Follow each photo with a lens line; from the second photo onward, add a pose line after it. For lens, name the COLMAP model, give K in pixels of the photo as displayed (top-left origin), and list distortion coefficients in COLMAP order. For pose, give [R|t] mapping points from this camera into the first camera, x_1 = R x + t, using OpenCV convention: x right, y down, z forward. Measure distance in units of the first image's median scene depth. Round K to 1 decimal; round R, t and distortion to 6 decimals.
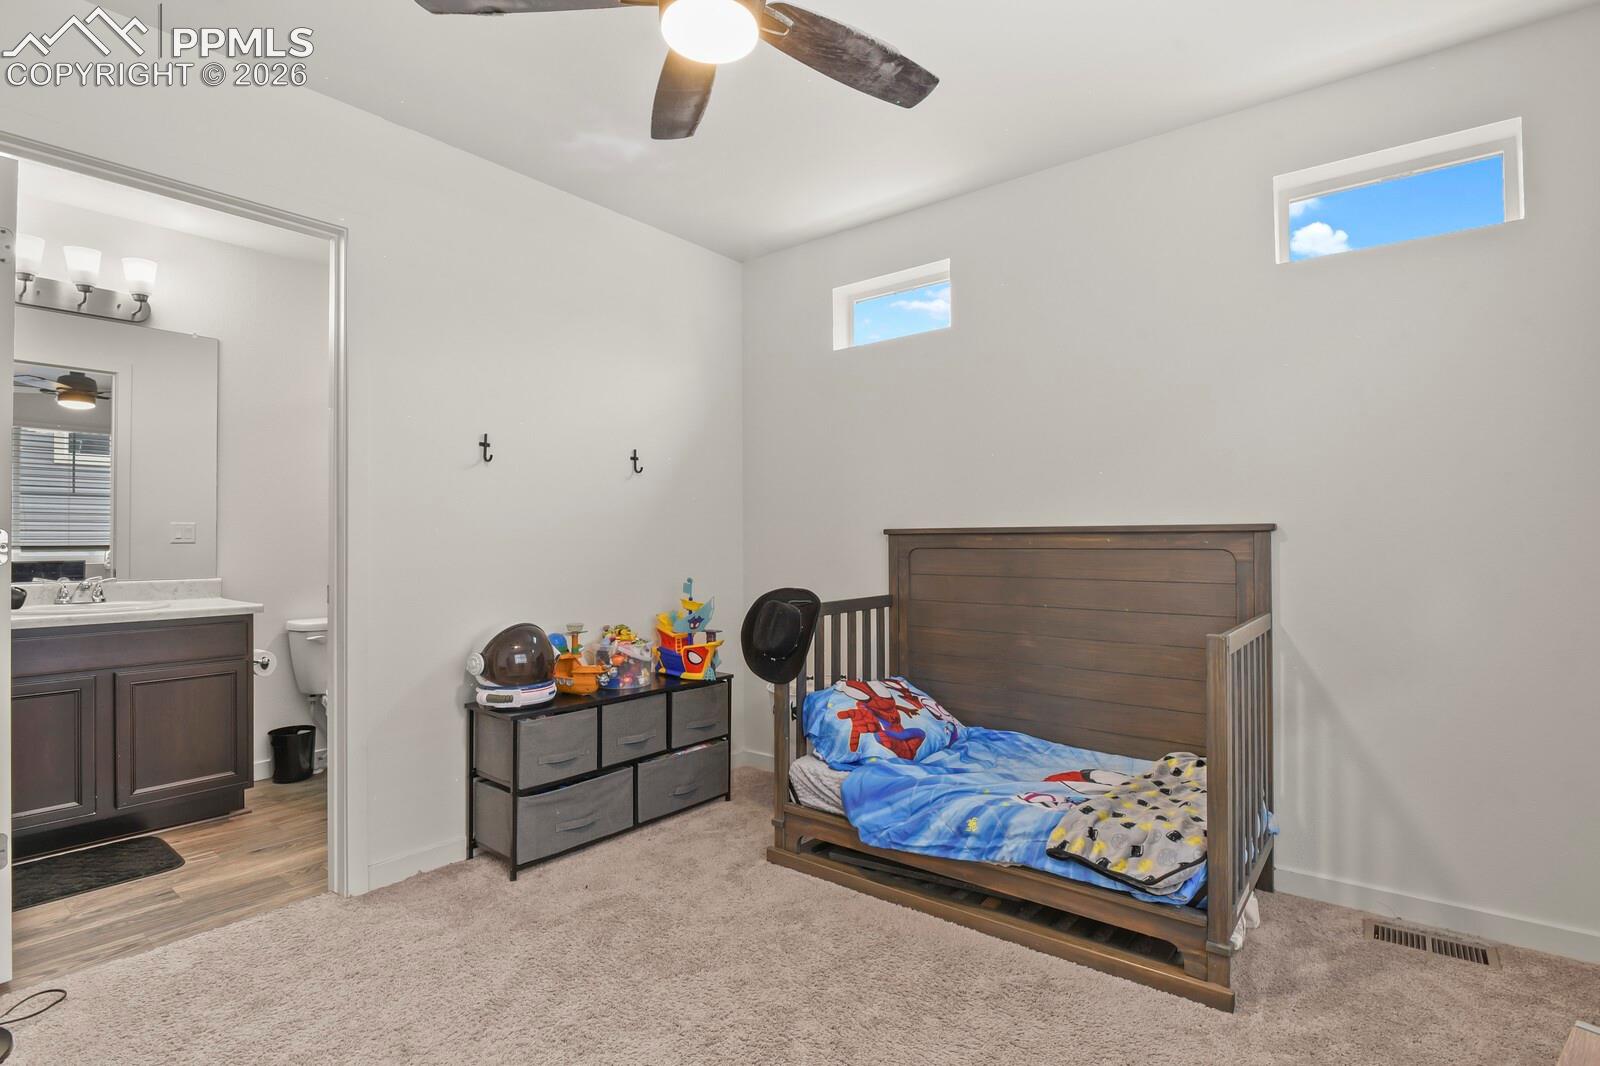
lens RADIAL K [[774.3, 0, 811.0], [0, 774.3, 533.4], [0, 0, 1]] dist [-0.003925, -0.006753]
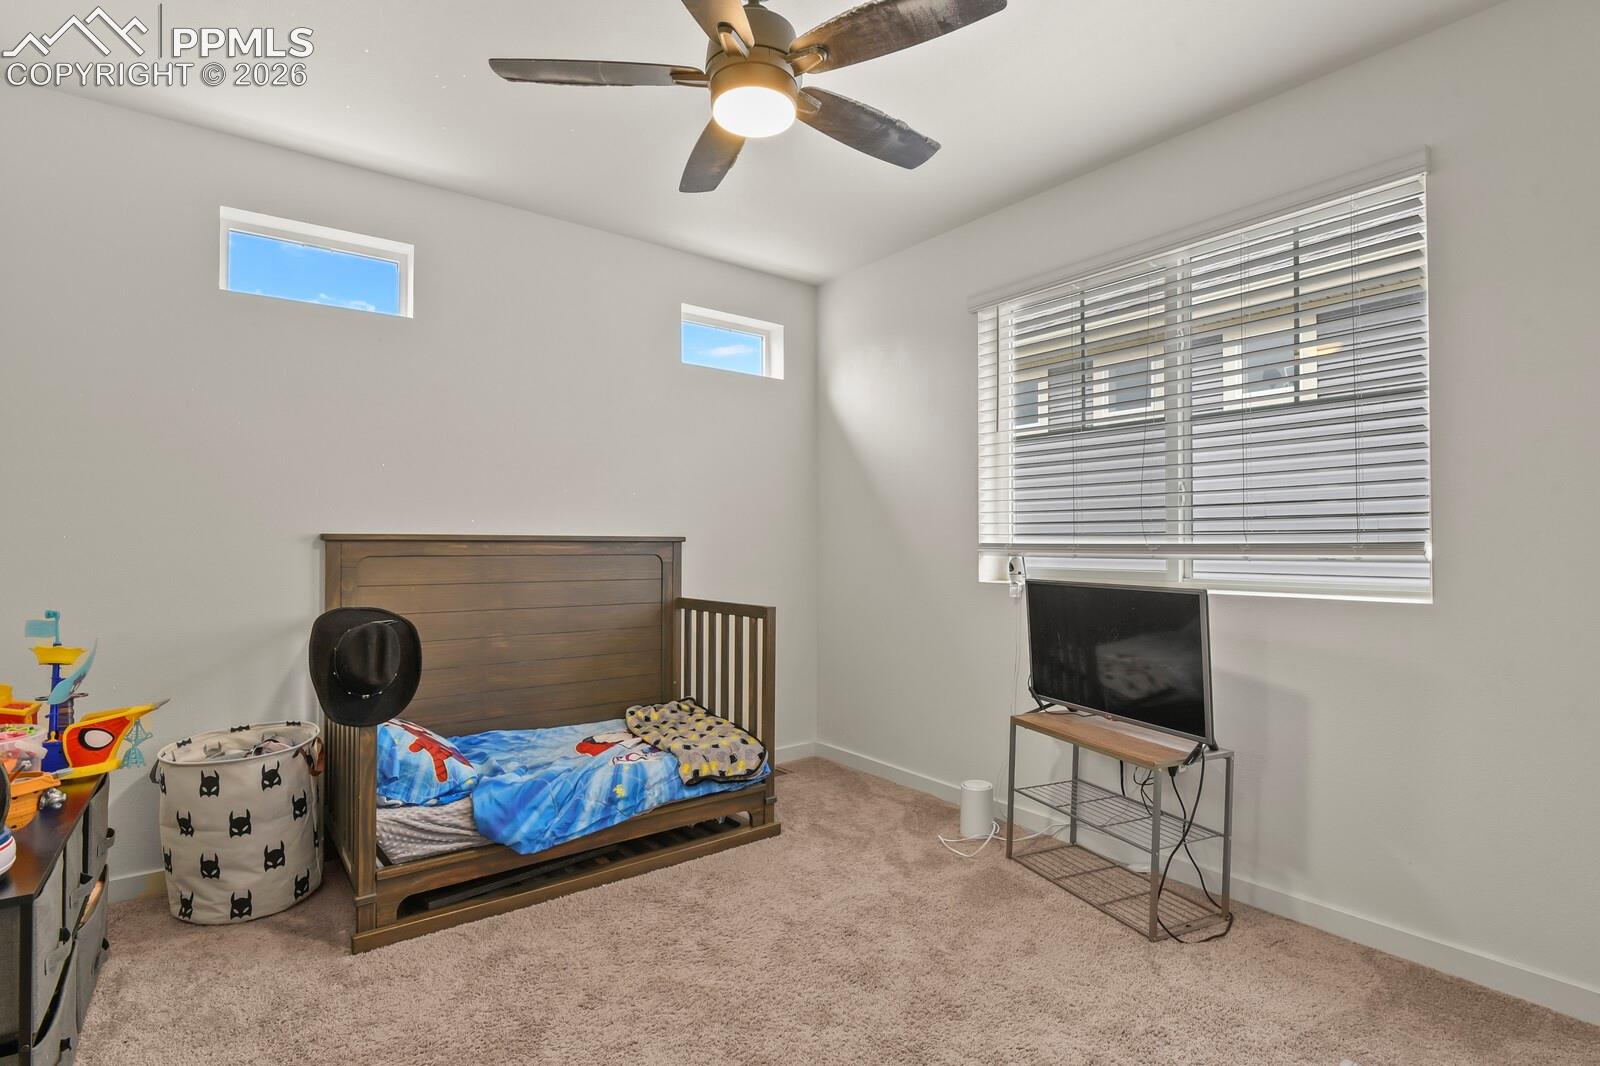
lens RADIAL K [[774.3, 0, 811.0], [0, 774.3, 533.4], [0, 0, 1]] dist [-0.003925, -0.006753]
pose [[0.243394, 0.018693, 0.969747, -0.805665], [-0.010778, 0.999805, -0.016568, 0.002916], [-0.969868, -0.006419, 0.243548, 0.407733]]
